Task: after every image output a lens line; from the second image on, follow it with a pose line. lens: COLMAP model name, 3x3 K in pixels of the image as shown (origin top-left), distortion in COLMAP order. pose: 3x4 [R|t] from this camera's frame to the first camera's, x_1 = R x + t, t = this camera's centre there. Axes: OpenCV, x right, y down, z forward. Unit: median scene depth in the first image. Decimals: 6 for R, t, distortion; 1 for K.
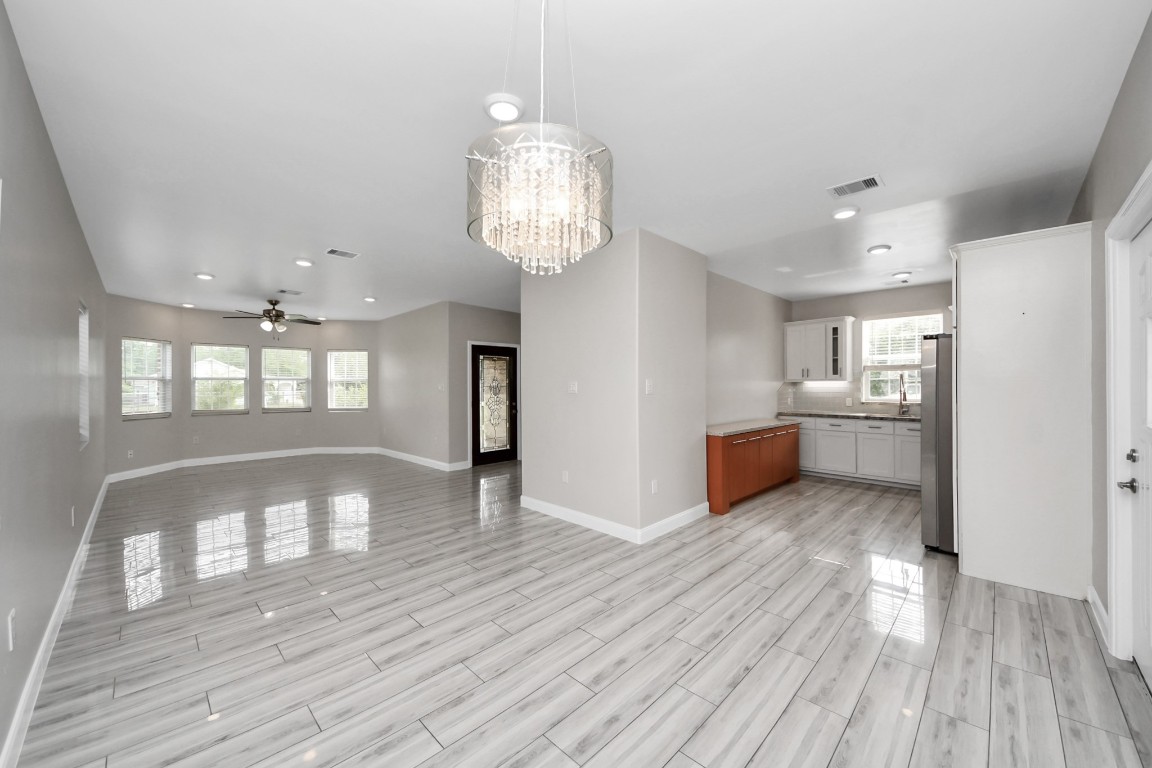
lens RADIAL K [[397.8, 0, 580.6], [0, 397.8, 388.0], [0, 0, 1]] dist [0.017530, -0.010193]
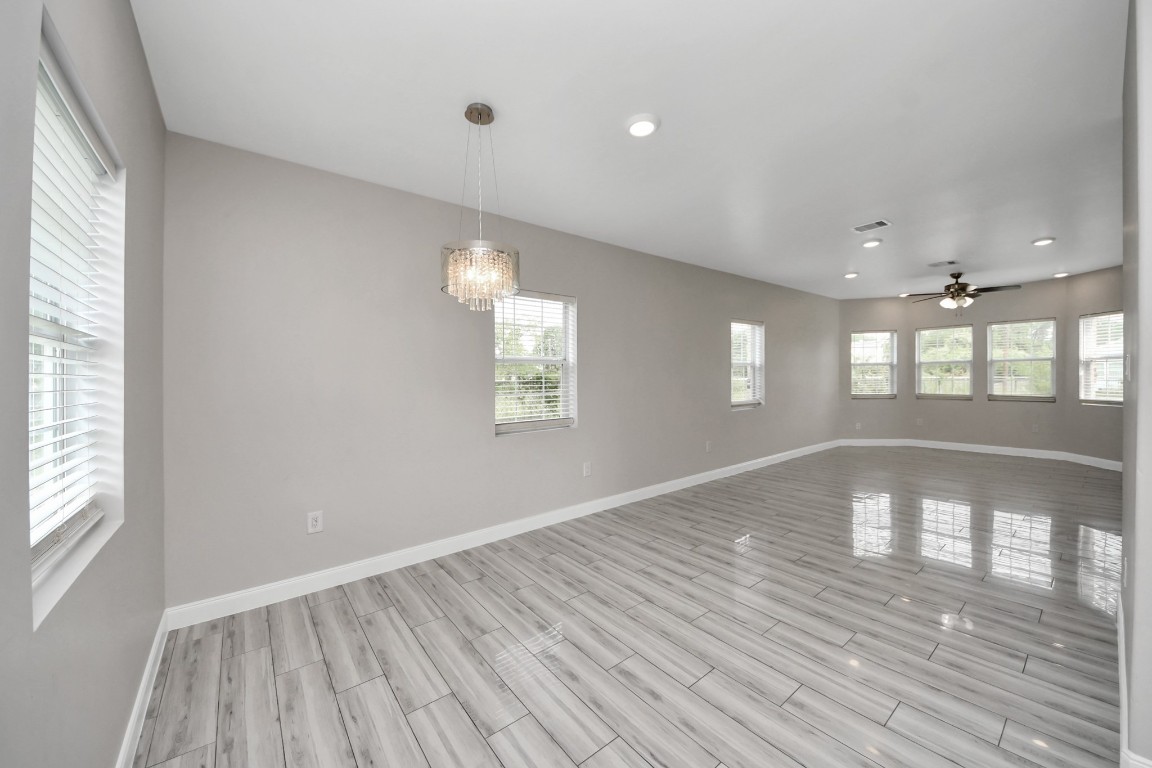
lens RADIAL K [[442.1, 0, 576.0], [0, 442.1, 384.0], [0, 0, 1]] dist [-0.012888, -0.000079]
pose [[-0.127145, 0.020754, -0.991667, 0.624317], [0.010822, 0.999751, 0.019536, -0.001477], [0.991825, -0.008248, -0.127338, 0.574428]]
